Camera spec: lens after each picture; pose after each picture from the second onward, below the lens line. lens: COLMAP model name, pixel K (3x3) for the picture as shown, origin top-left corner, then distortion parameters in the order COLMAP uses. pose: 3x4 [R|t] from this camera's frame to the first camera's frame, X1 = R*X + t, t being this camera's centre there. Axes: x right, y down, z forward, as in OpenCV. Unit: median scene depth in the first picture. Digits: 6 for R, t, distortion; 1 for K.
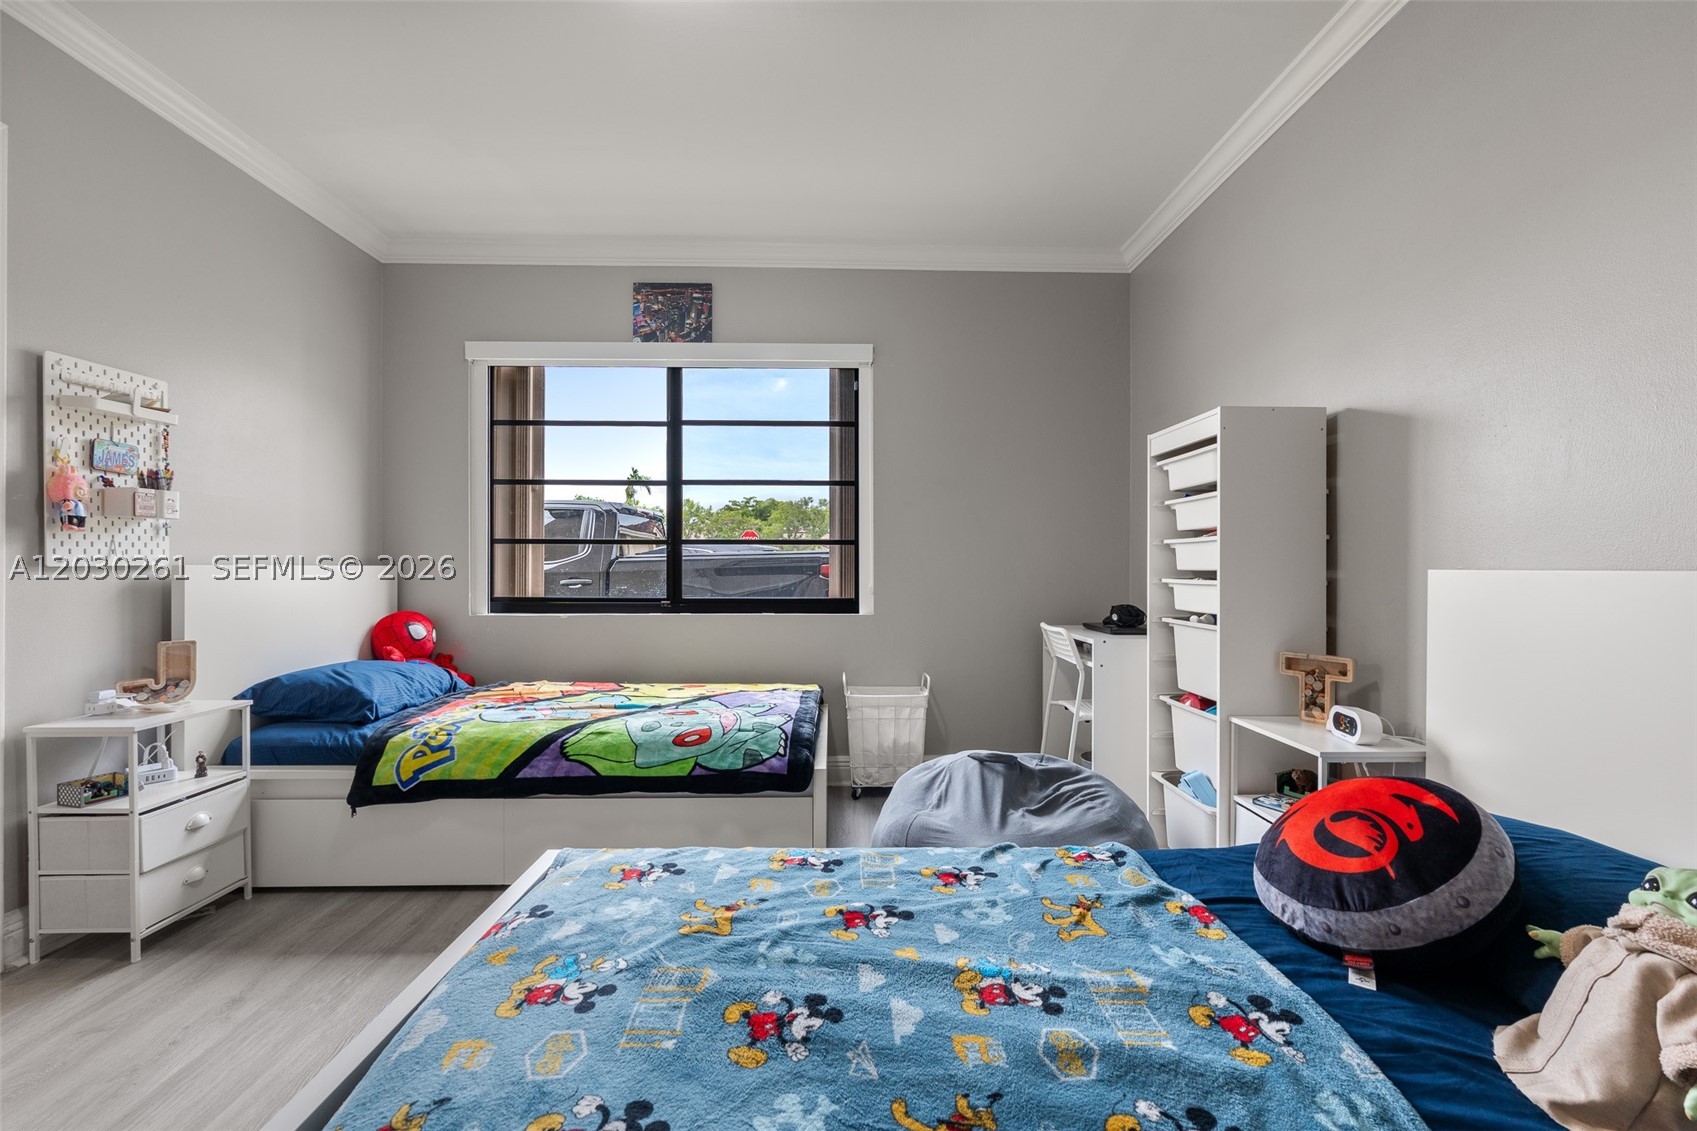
lens RADIAL K [[752.2, 0, 843.9], [0, 752.2, 570.0], [0, 0, 1]] dist [-0.003132, -0.000683]
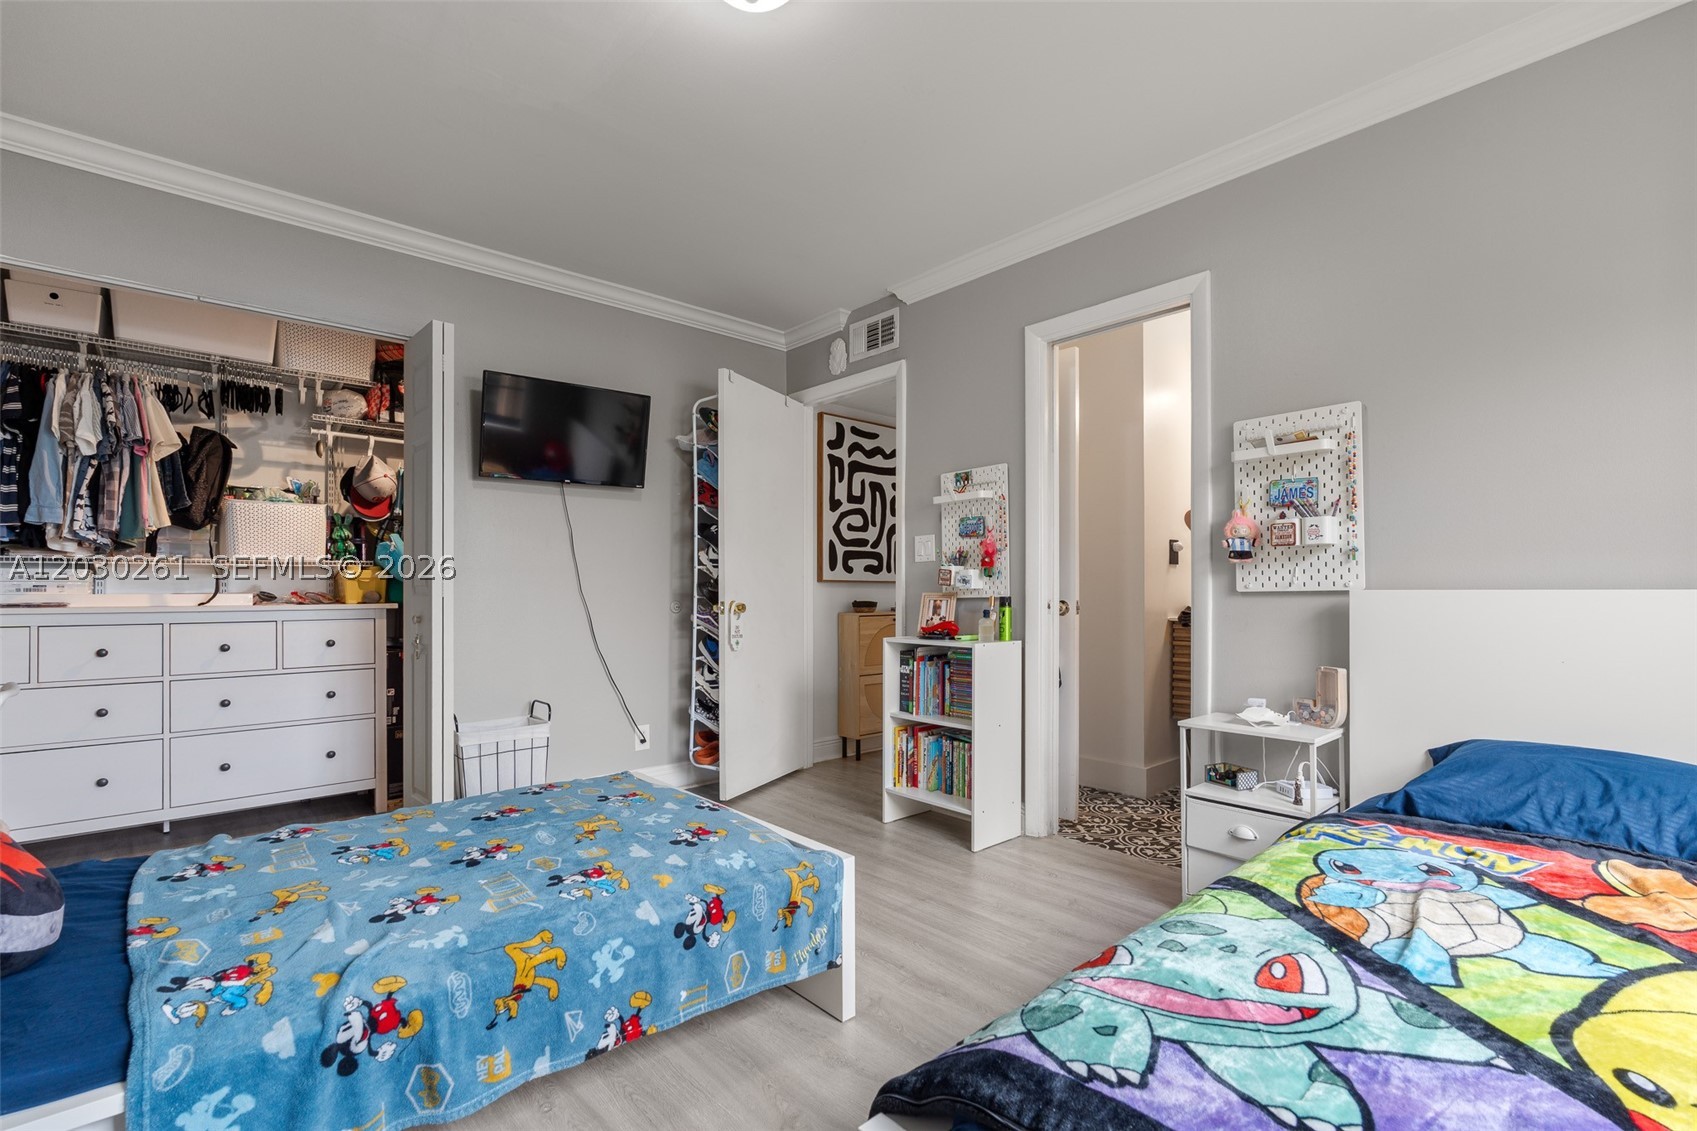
lens RADIAL K [[752.2, 0, 844.6], [0, 752.2, 594.3], [0, 0, 1]] dist [-0.003132, -0.000683]
pose [[-0.753590, -0.000558, -0.657345, 0.258982], [-0.002416, 0.999995, 0.001921, -0.001752], [0.657341, 0.003036, -0.753588, 1.453889]]
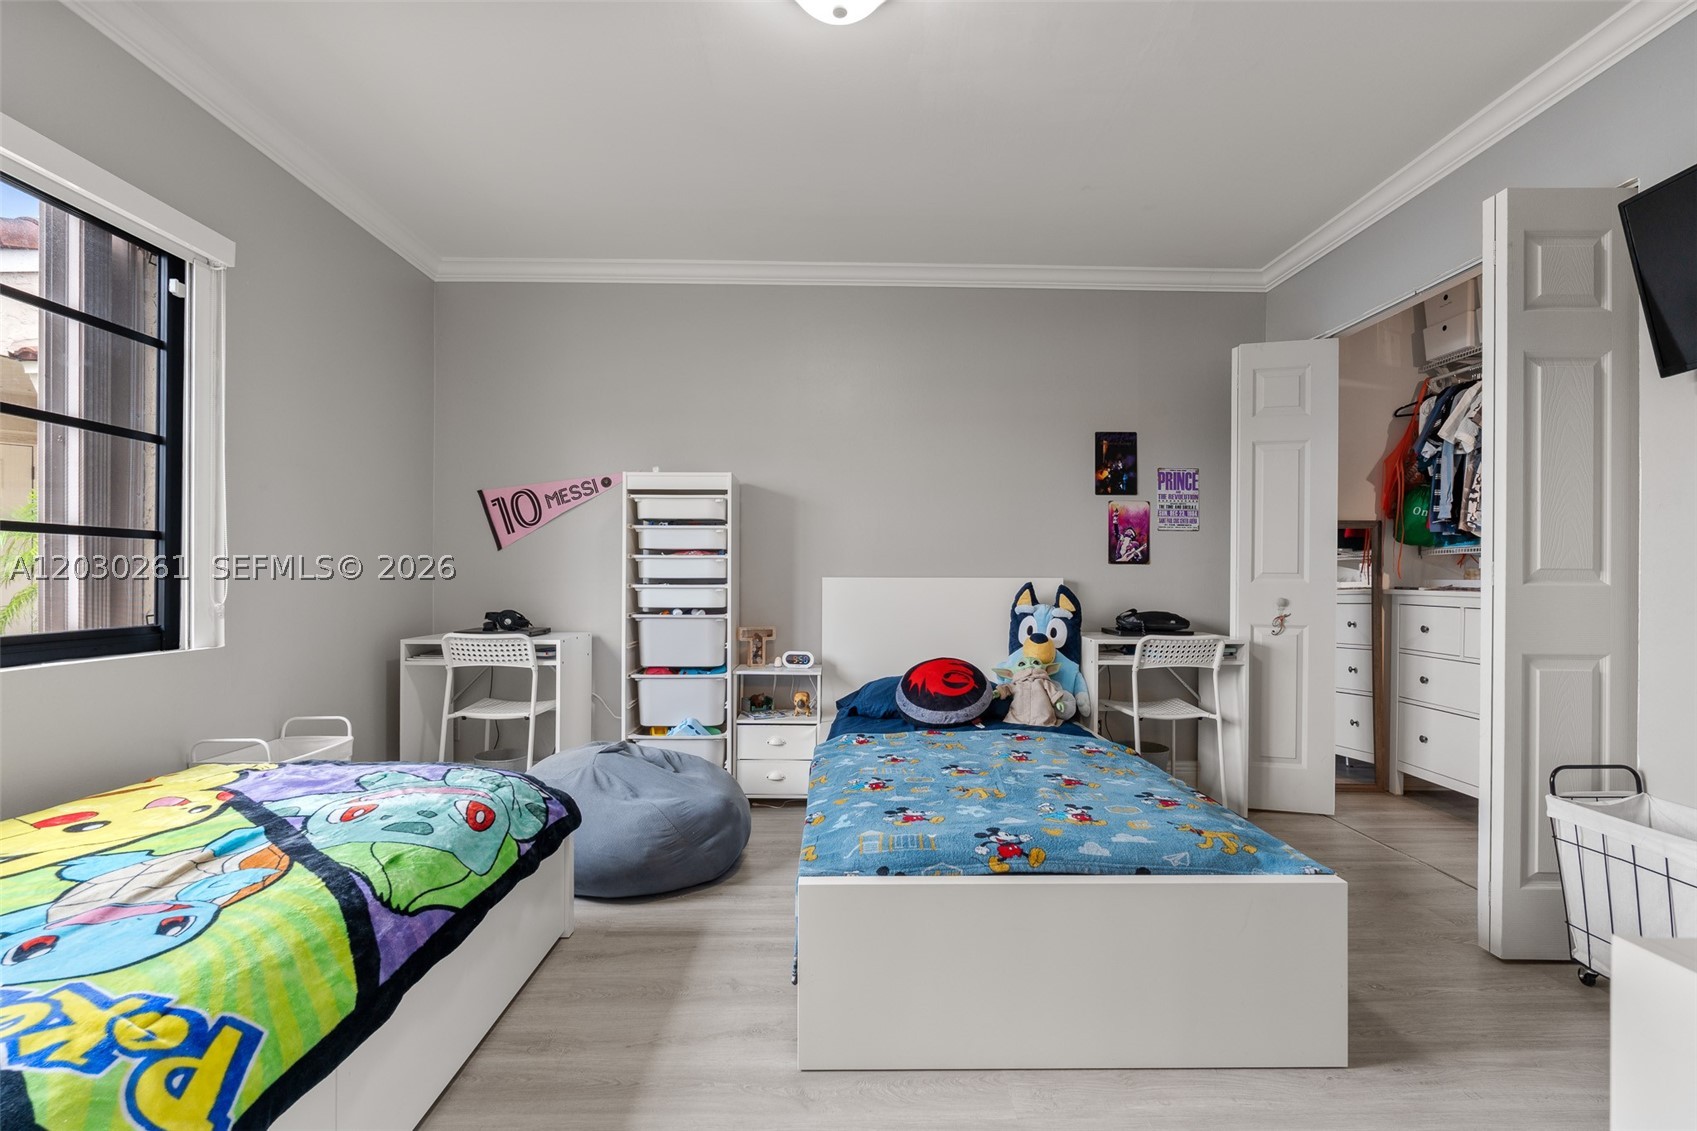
lens RADIAL K [[752.2, 0, 856.3], [0, 752.2, 573.6], [0, 0, 1]] dist [-0.003132, -0.000683]
pose [[-0.008890, 0.003450, 0.999955, -1.065771], [0.000245, 0.999994, -0.003448, -0.003648], [-0.999960, 0.000215, -0.008891, 0.758688]]
